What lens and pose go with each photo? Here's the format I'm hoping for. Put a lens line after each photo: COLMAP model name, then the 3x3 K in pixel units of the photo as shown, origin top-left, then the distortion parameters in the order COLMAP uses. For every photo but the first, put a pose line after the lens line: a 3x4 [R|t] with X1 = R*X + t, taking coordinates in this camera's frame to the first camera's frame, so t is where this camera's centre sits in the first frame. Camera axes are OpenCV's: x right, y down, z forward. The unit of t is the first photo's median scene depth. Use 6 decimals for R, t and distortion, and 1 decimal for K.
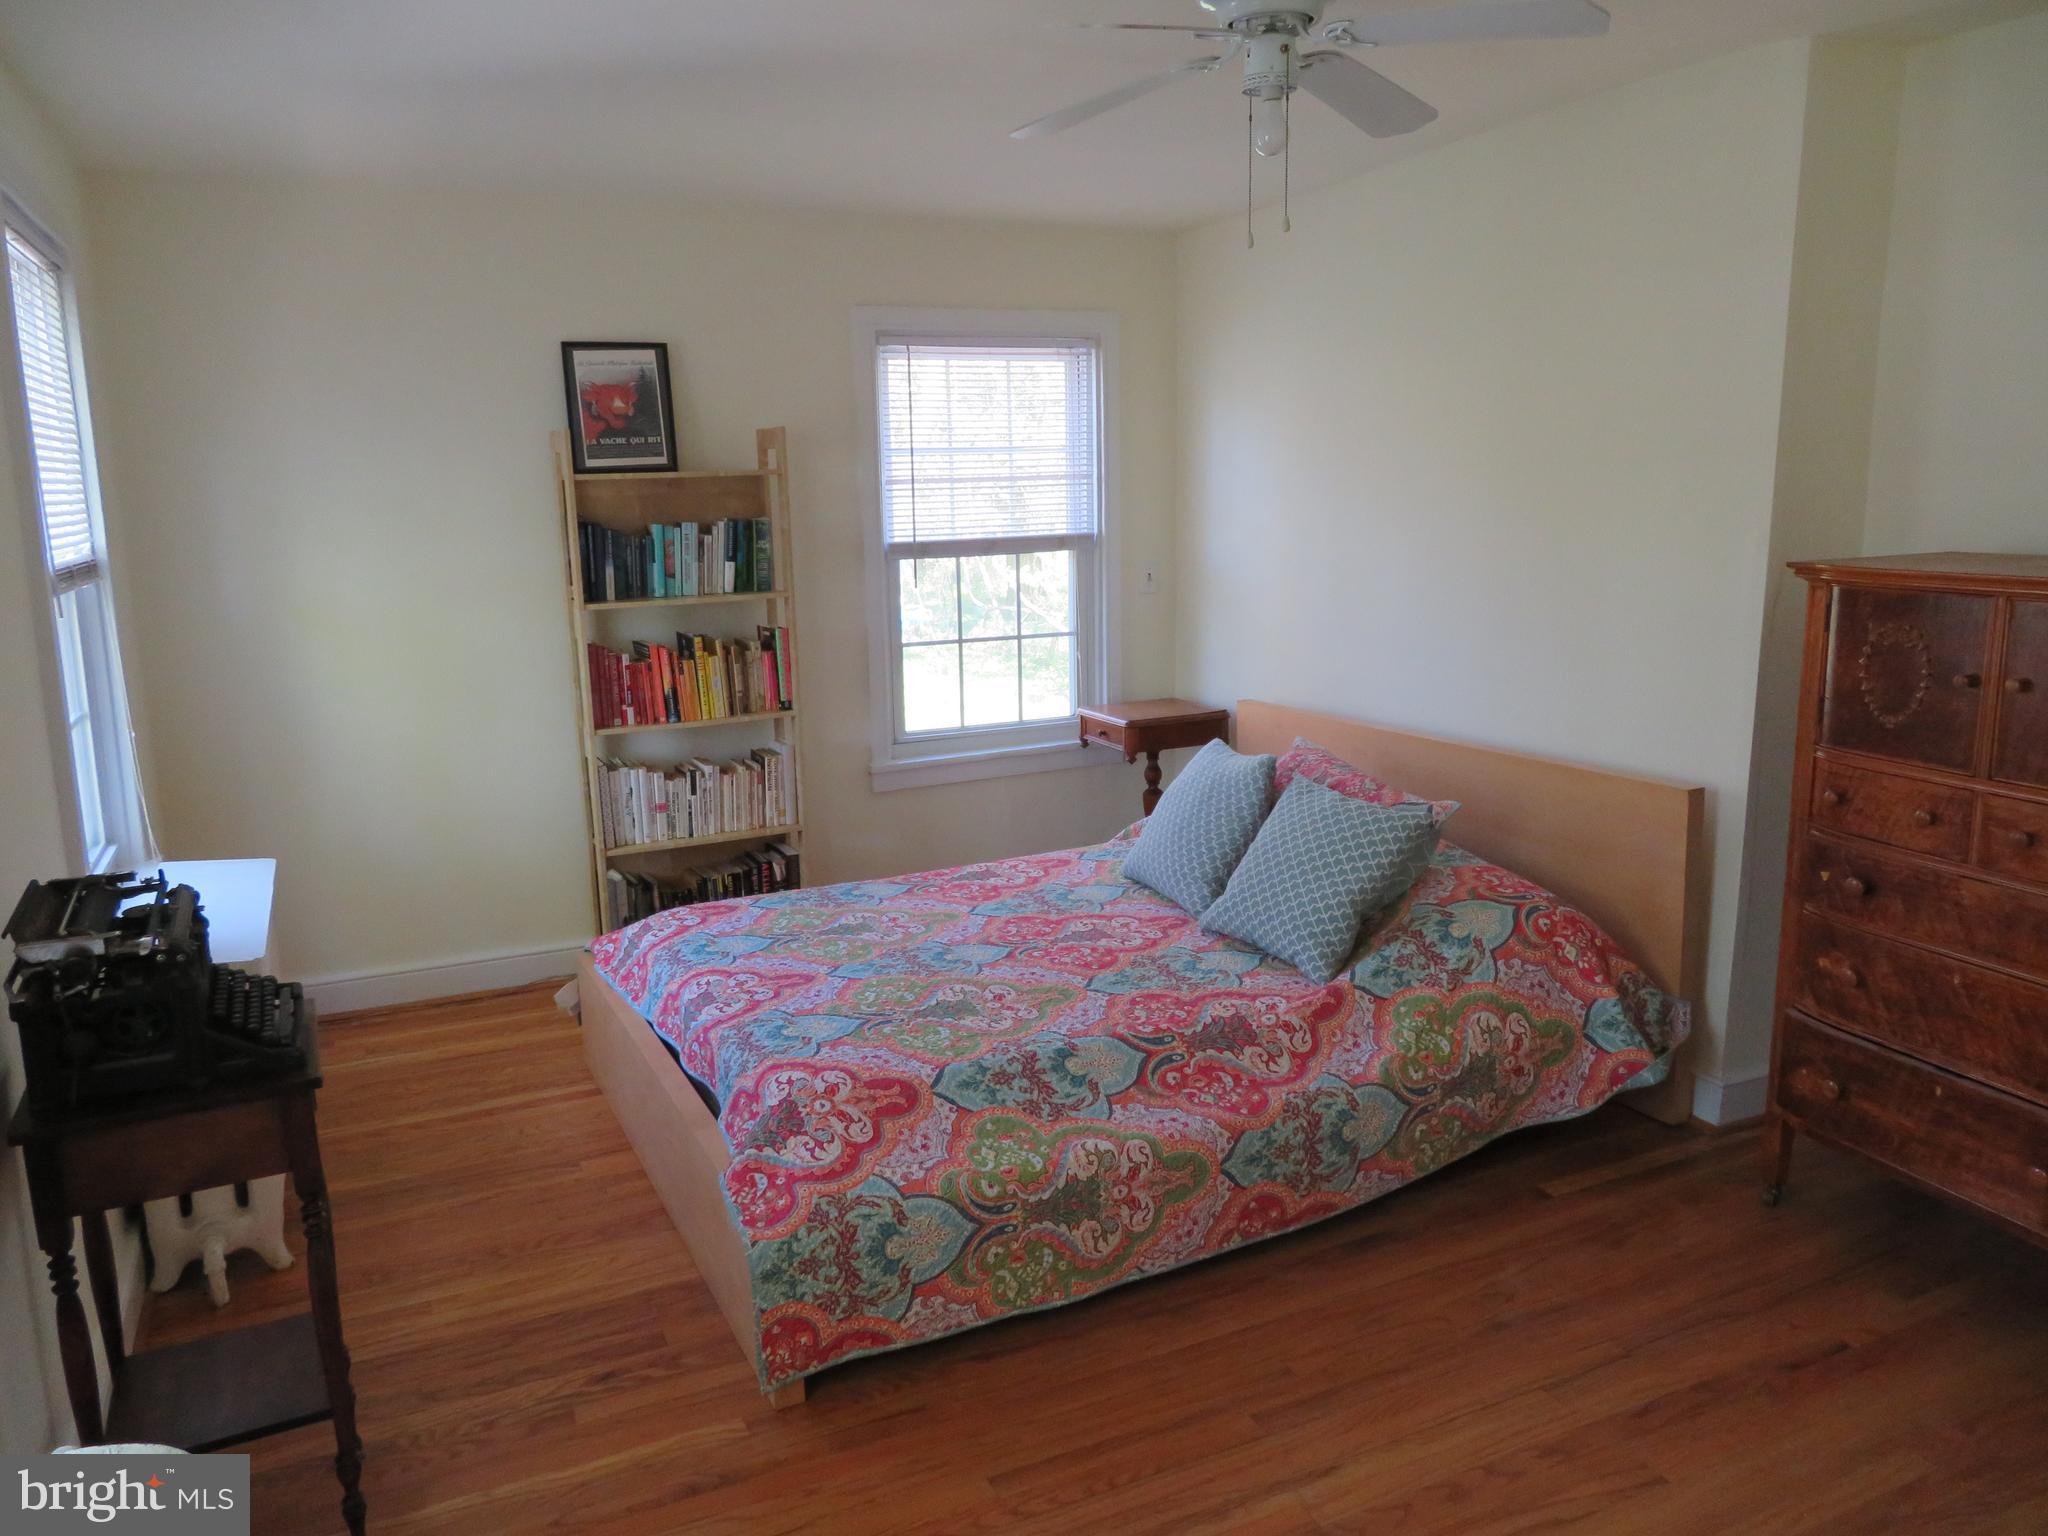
lens RADIAL K [[1457.6, 0, 1008.5], [0, 1457.6, 761.1], [0, 0, 1]] dist [-0.018126, 0.006379]
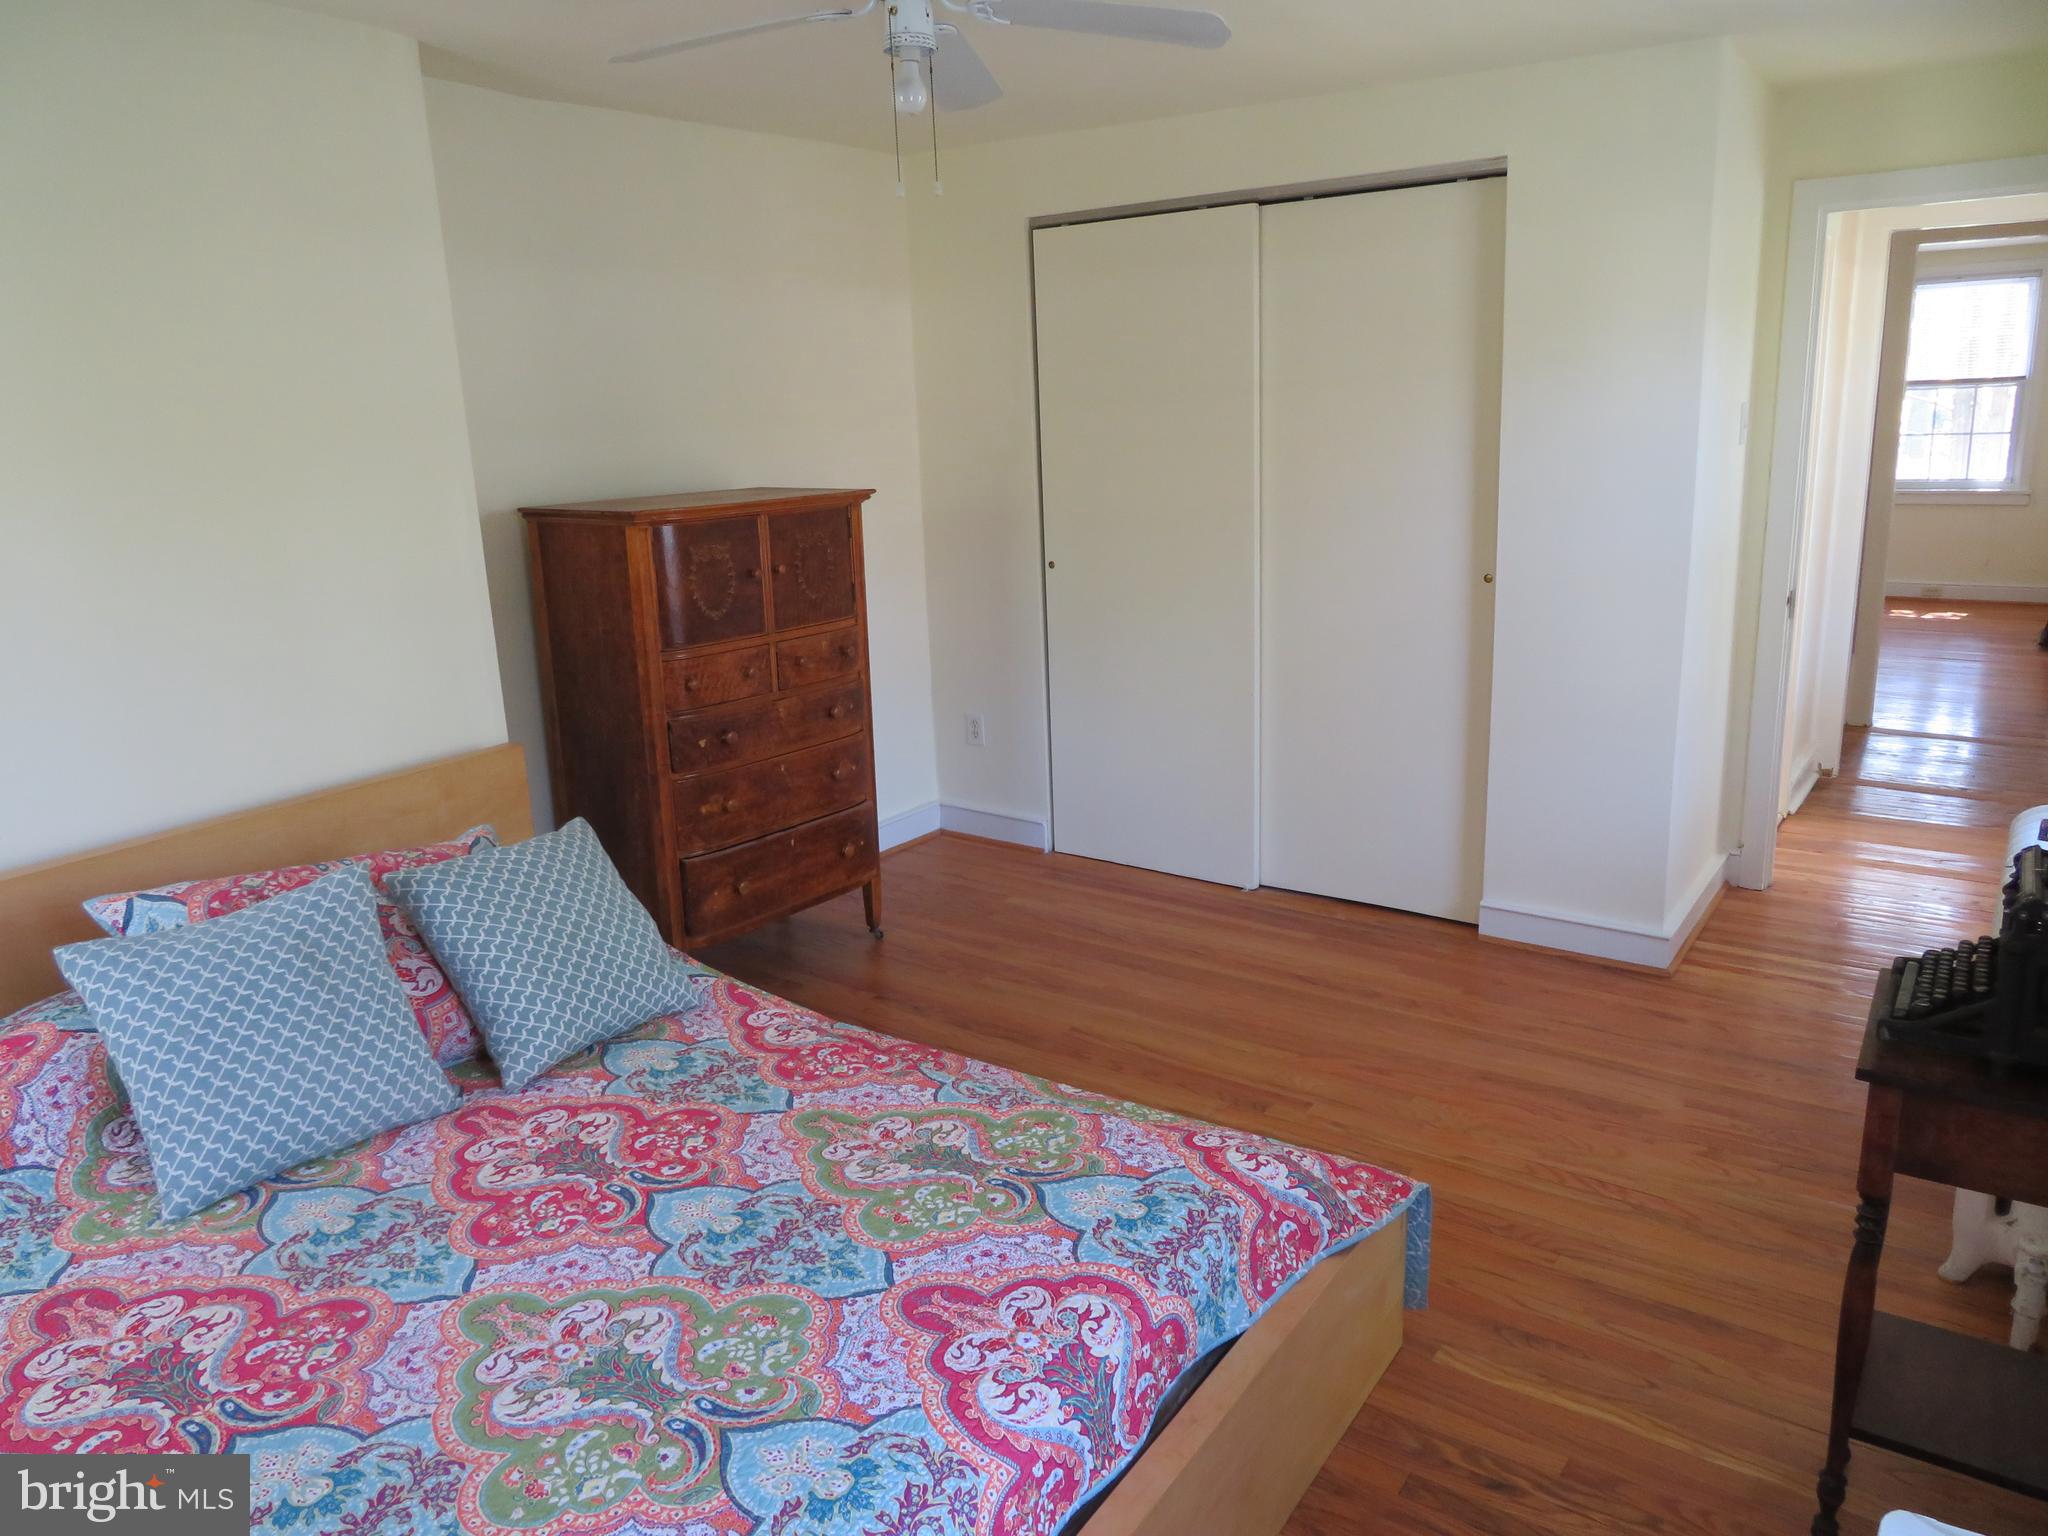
lens RADIAL K [[1457.6, 0, 1009.1], [0, 1457.6, 765.7], [0, 0, 1]] dist [-0.018126, 0.006379]
pose [[-0.482676, -0.190569, 0.854814, -0.576185], [0.196483, 0.927596, 0.317741, -0.216678], [-0.853474, 0.321323, -0.410285, 1.057734]]
